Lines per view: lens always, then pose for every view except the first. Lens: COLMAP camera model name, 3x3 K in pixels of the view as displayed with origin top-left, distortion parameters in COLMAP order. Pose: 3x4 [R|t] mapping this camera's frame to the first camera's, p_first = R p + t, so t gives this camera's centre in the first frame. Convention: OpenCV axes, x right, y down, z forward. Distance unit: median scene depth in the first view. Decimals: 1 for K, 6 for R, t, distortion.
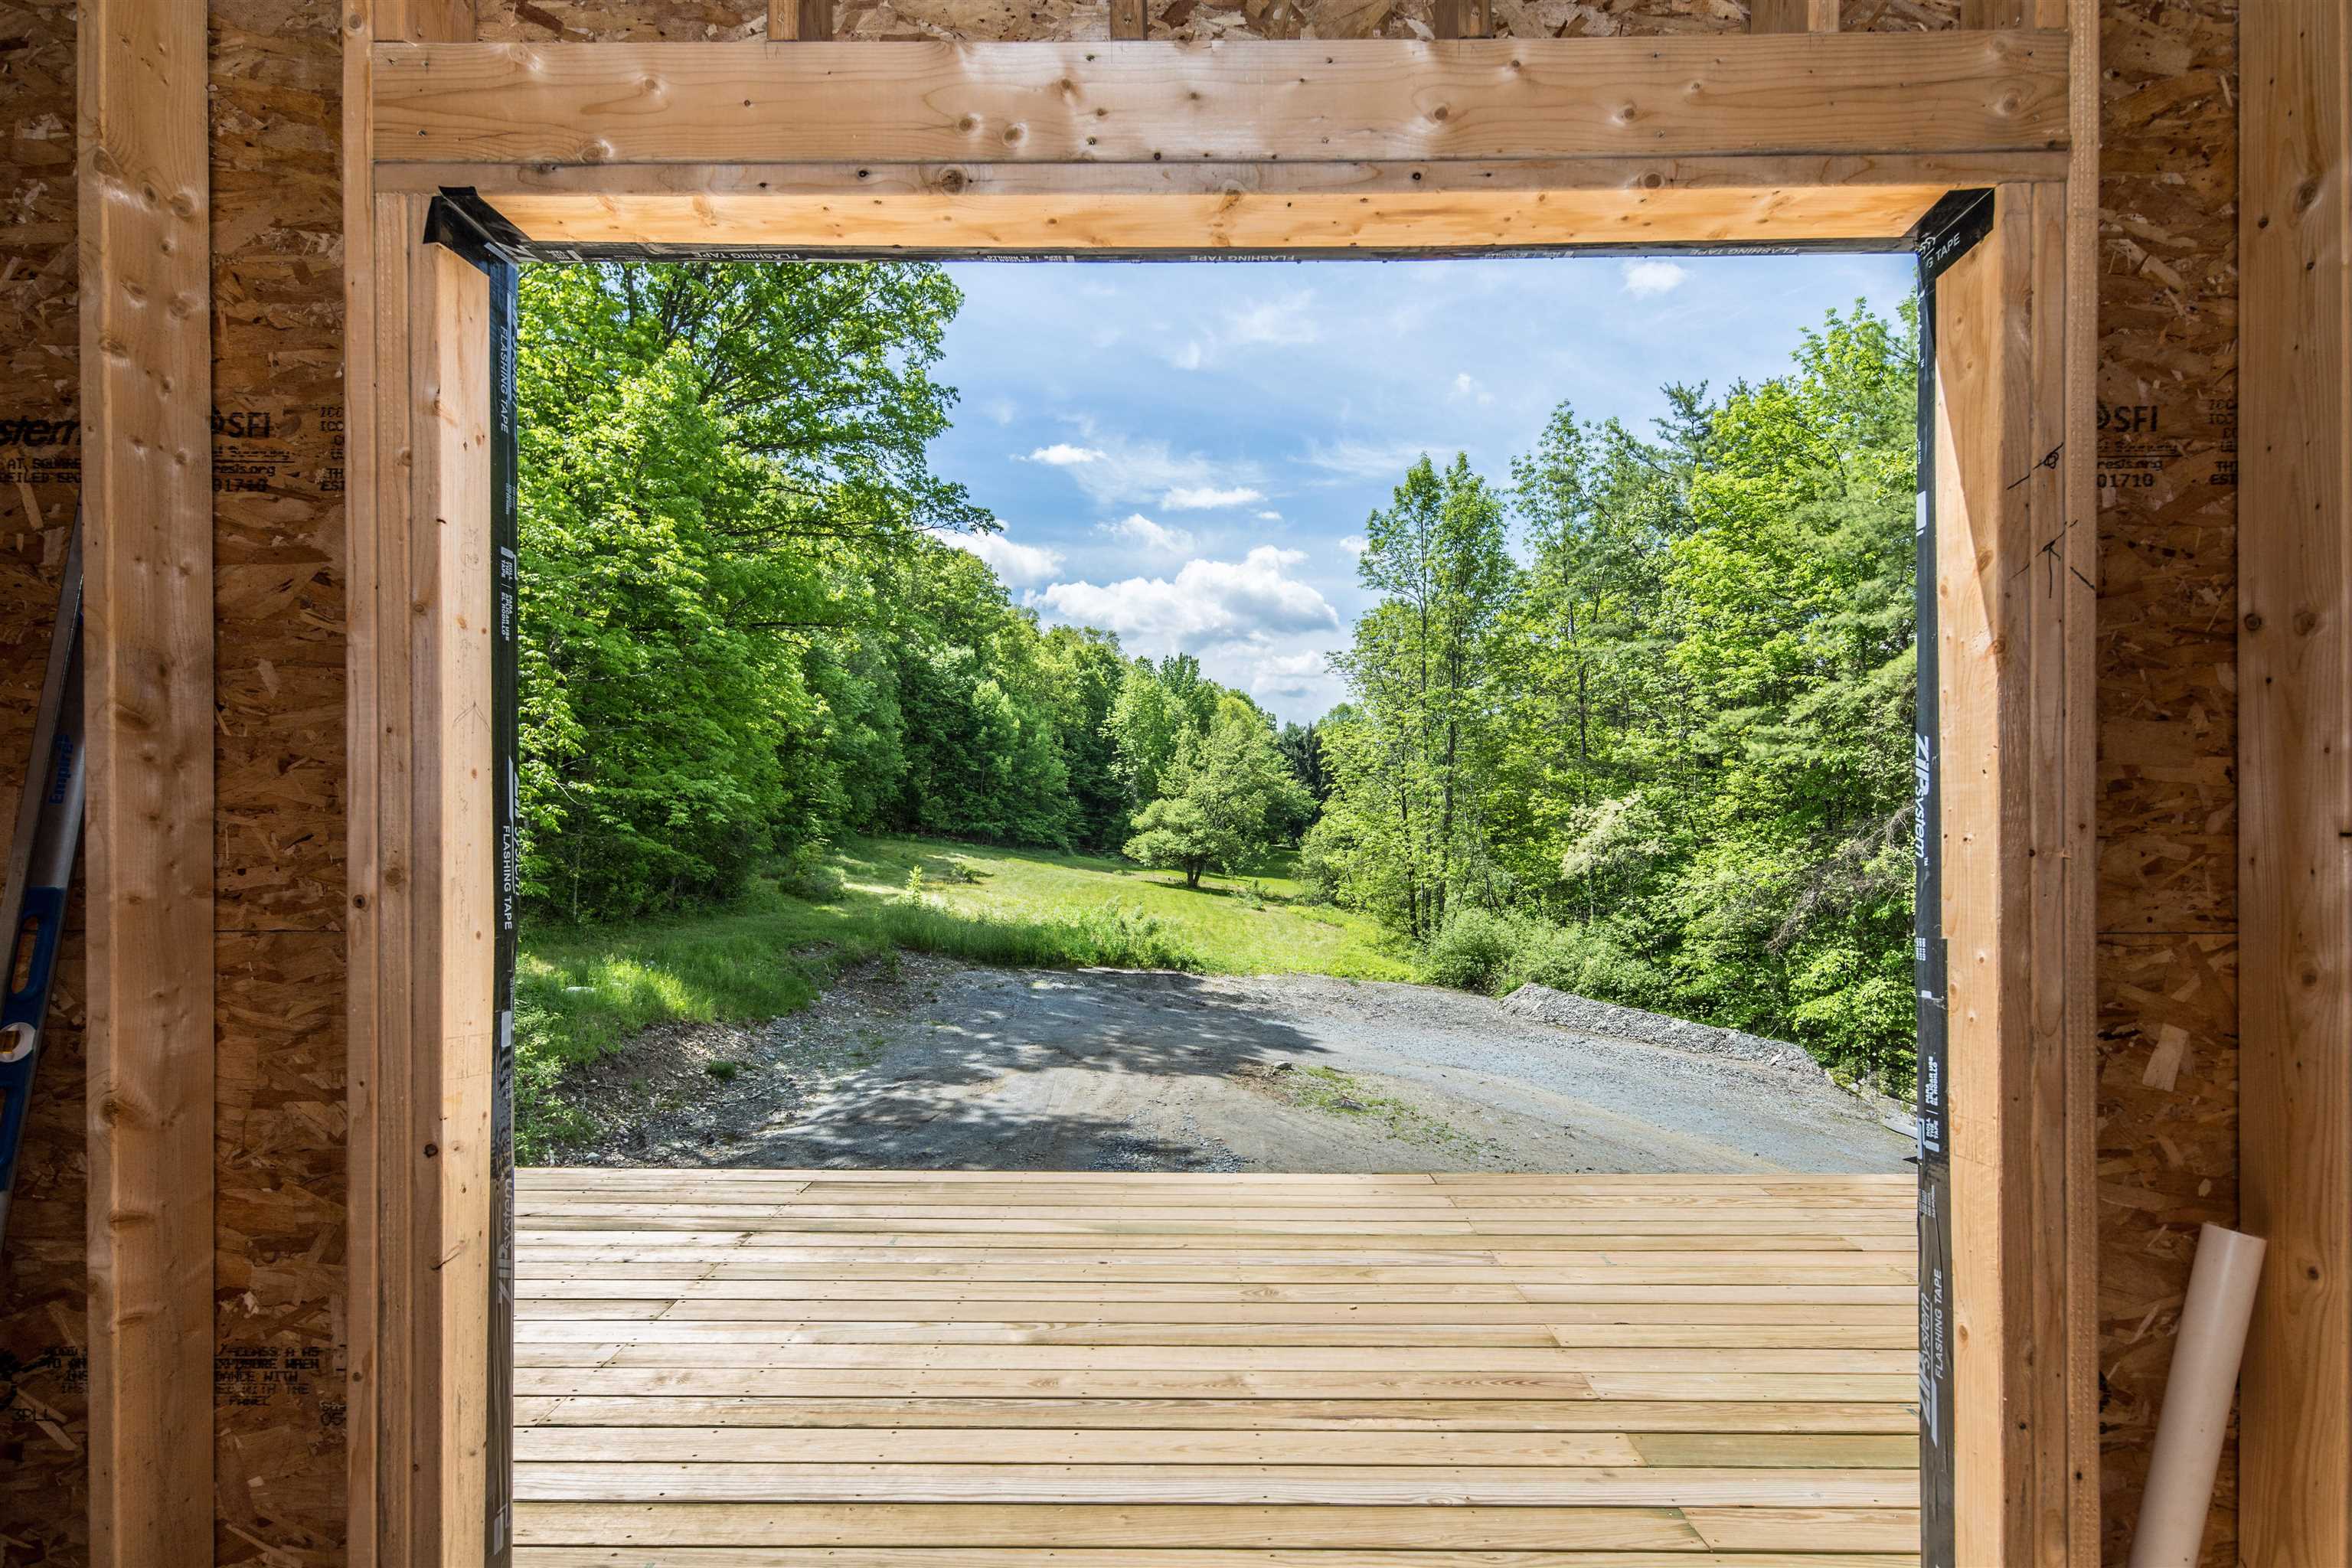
lens RADIAL K [[1180.3, 0, 1129.9], [0, 1180.3, 855.5], [0, 0, 1]] dist [0.004822, 0.000649]
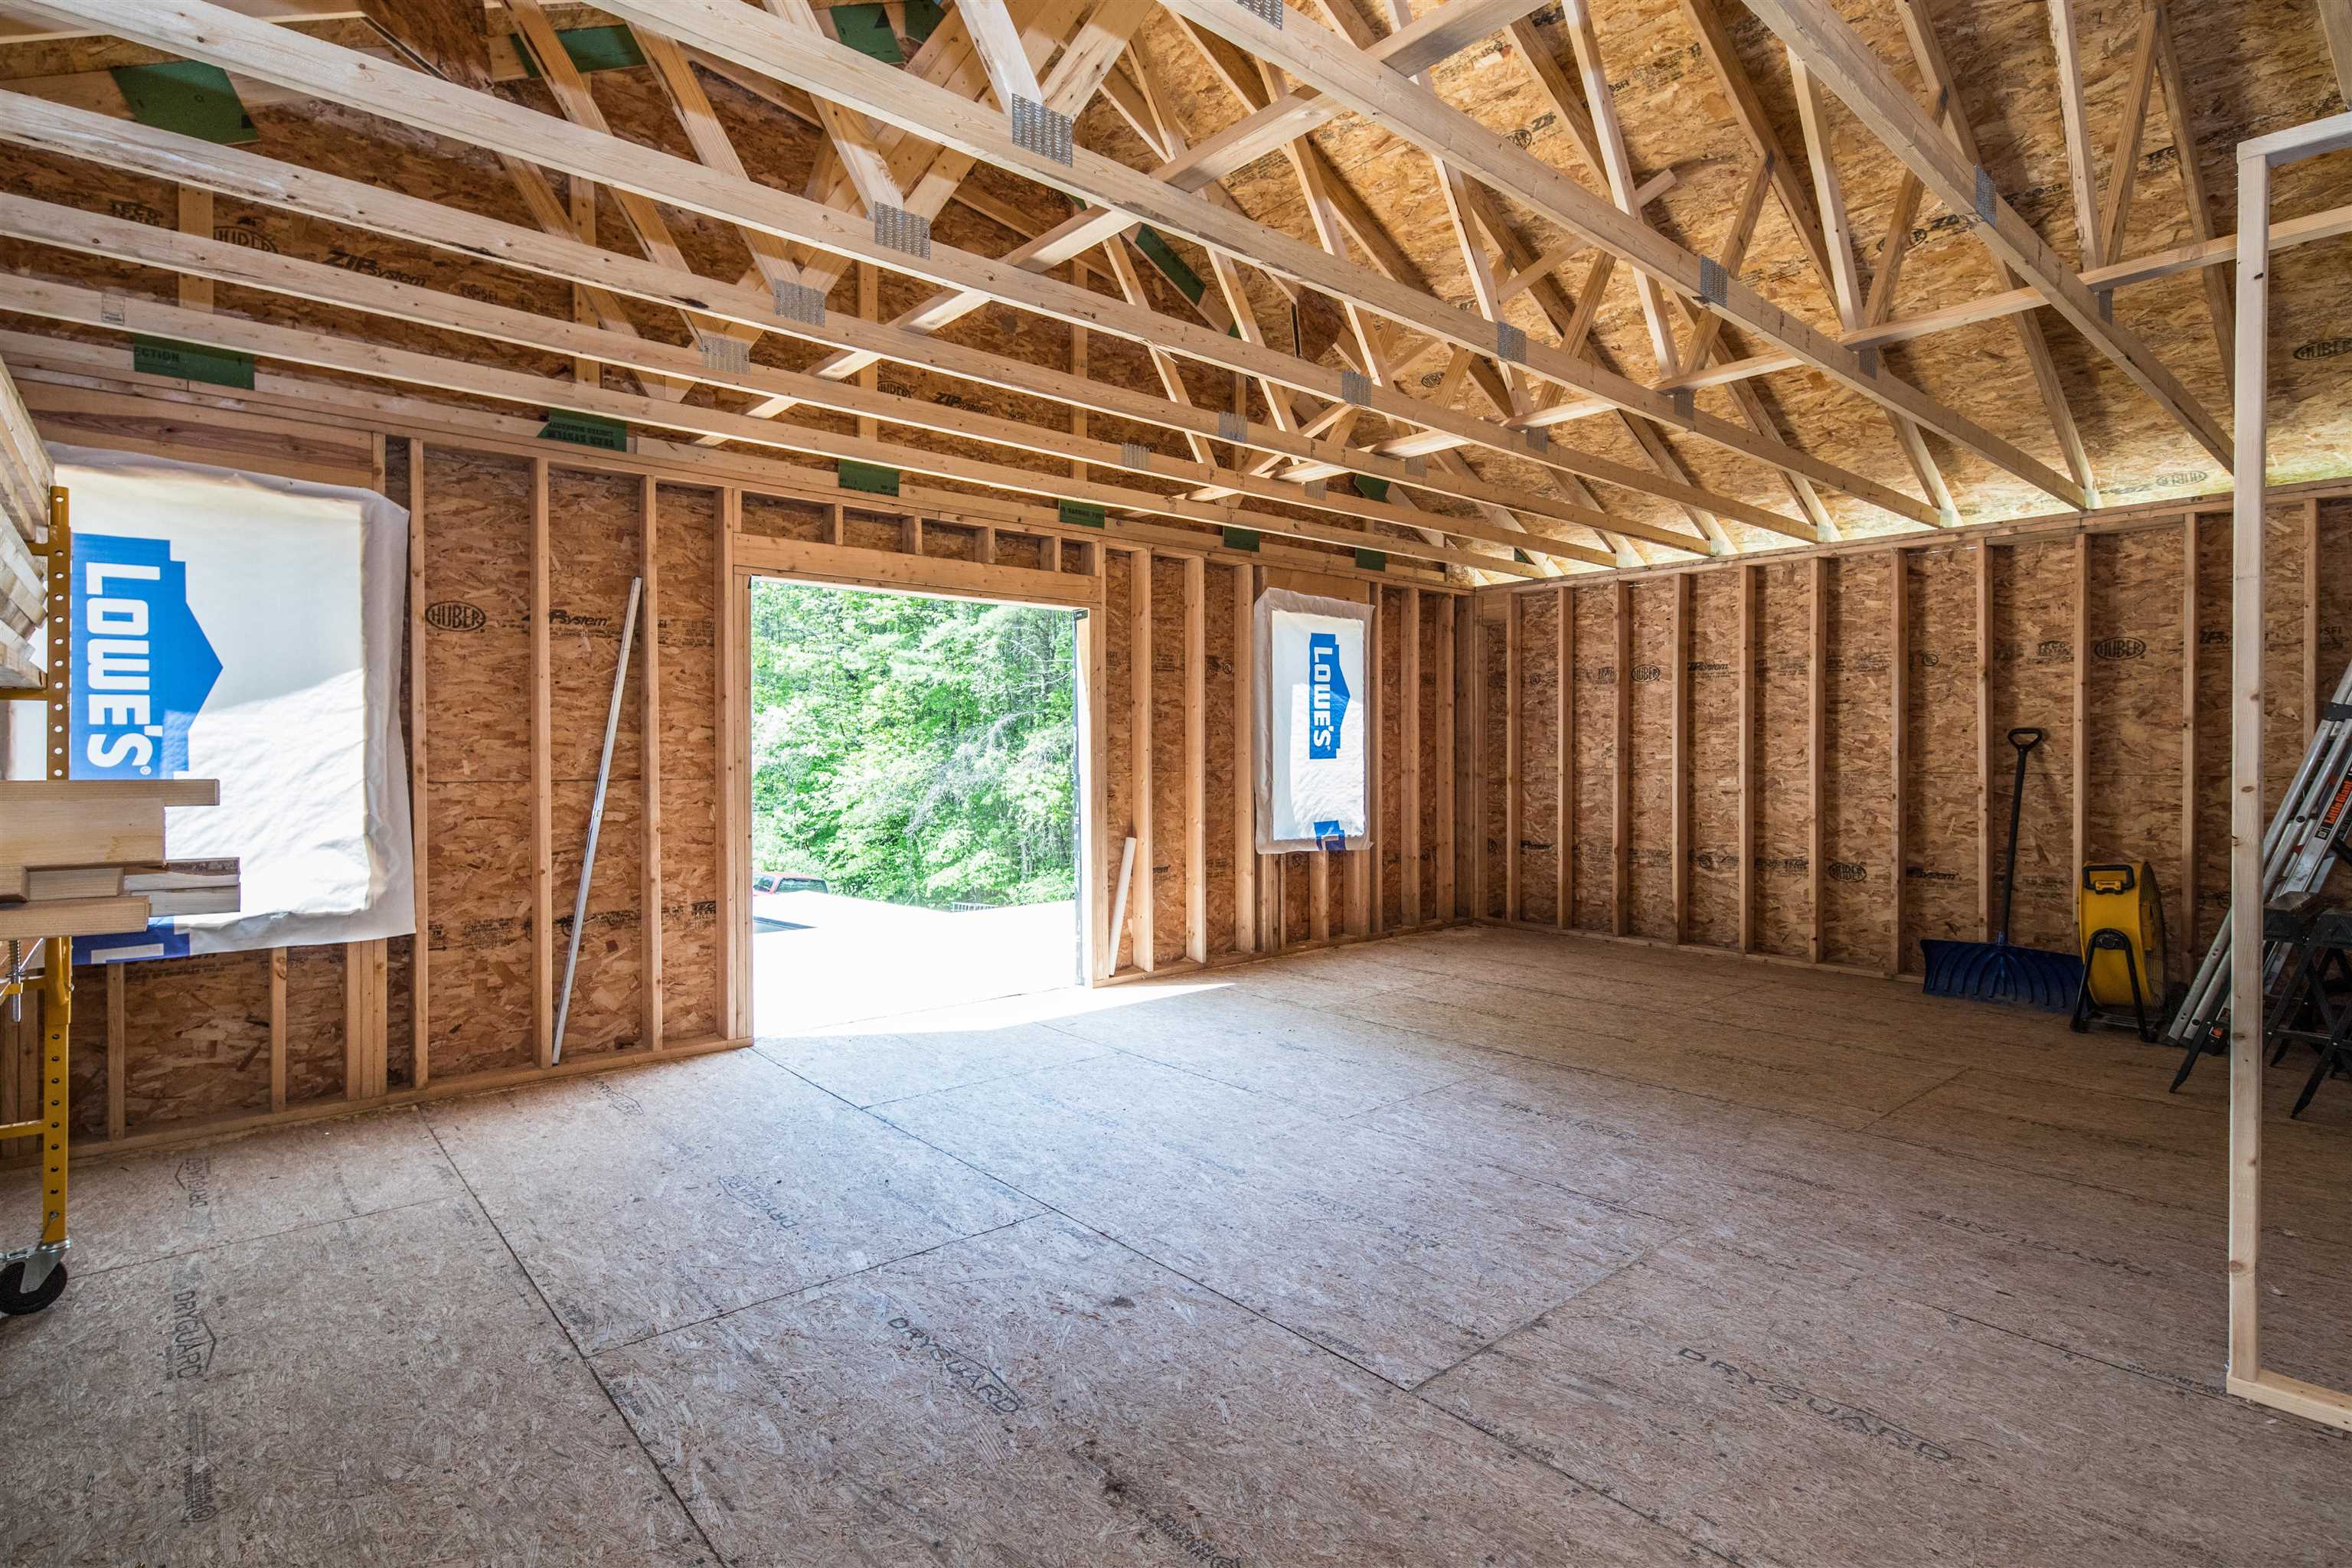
lens RADIAL K [[1180.3, 0, 1165.9], [0, 1180.3, 763.5], [0, 0, 1]] dist [0.004822, 0.000649]
pose [[0.746326, -0.005607, 0.665557, -0.070838], [0.002089, 0.999979, 0.006081, 0.000423], [-0.665577, -0.003148, 0.746322, -0.088380]]
